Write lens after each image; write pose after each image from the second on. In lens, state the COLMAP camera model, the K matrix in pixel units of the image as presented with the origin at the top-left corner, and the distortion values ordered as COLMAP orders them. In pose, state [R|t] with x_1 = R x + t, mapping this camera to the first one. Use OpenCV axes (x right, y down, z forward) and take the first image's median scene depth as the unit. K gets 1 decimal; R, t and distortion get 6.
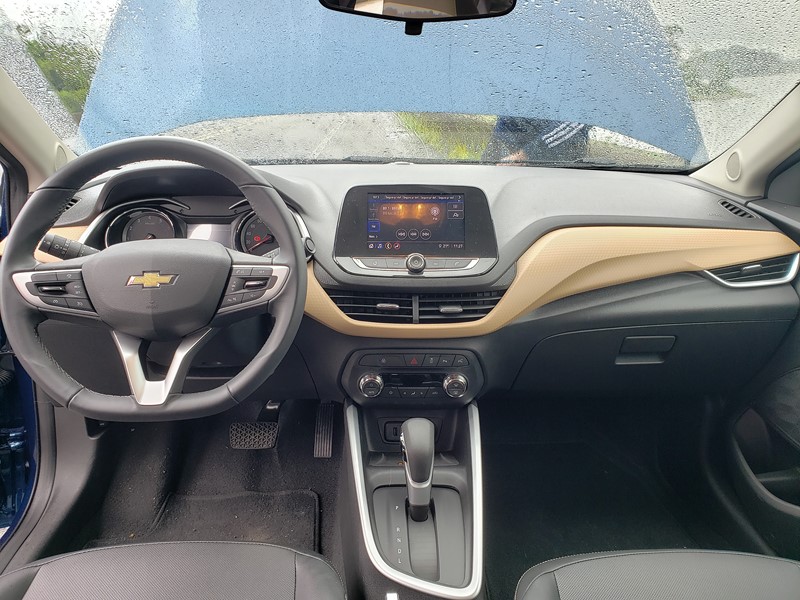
lens RADIAL K [[620.5, 0, 419.8], [0, 620.5, 299.0], [0, 0, 1]] dist [0.013262, -0.008704]
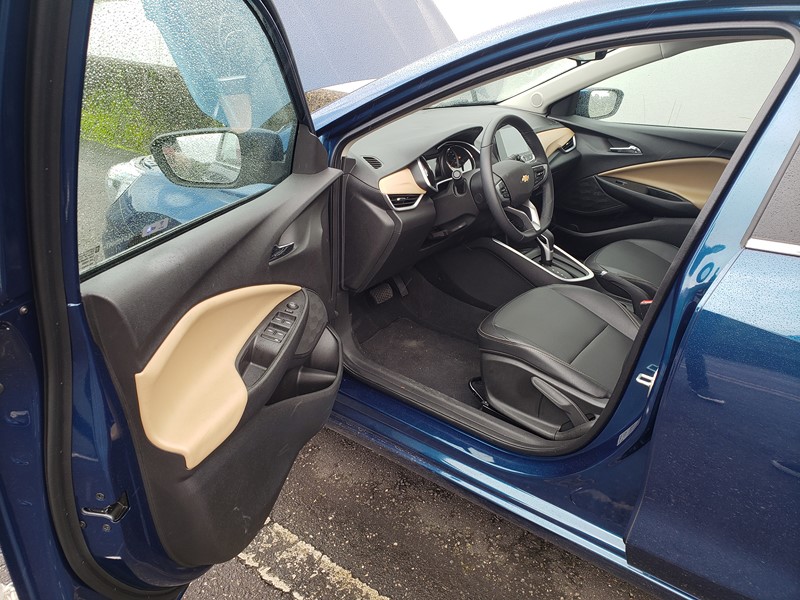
lens RADIAL K [[614.2, 0, 403.8], [0, 614.2, 291.0], [0, 0, 1]] dist [0.006619, -0.001906]
pose [[0.635708, -0.303598, 0.709720, -2.078086], [0.203252, 0.952800, 0.225525, -0.207368], [-0.744690, 0.000884, 0.667410, -0.155342]]
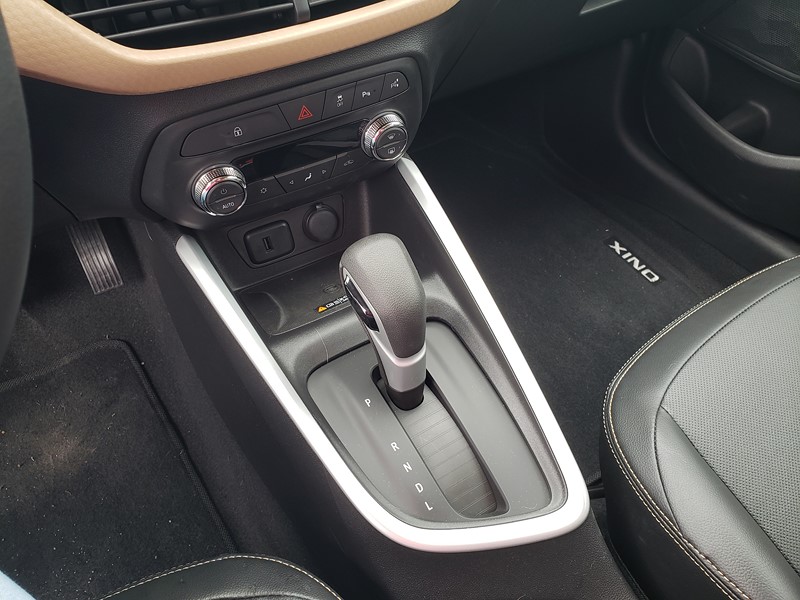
lens RADIAL K [[614.2, 0, 403.8], [0, 614.2, 291.0], [0, 0, 1]] dist [0.006619, -0.001906]
pose [[0.877482, -0.364708, 0.311470, -0.141629], [0.161604, 0.836280, 0.523947, -0.012314], [-0.451563, -0.409419, 0.792759, 0.623248]]
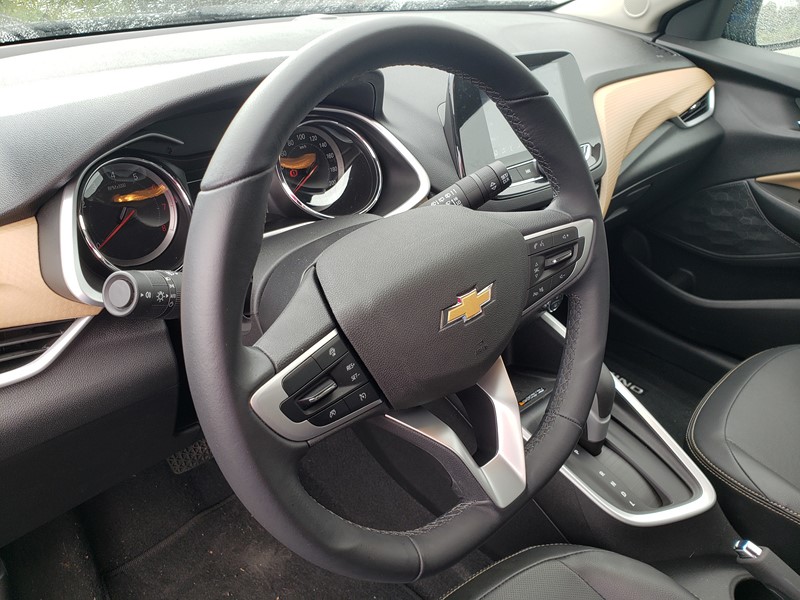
lens RADIAL K [[613.2, 0, 400.0], [0, 613.2, 300.0], [0, 0, 1]] dist [0.001771, 0.002262]
pose [[0.764954, -0.320724, 0.558554, -0.659848], [0.162204, 0.935181, 0.314842, -0.181556], [-0.623326, -0.150240, 0.767393, 0.531205]]
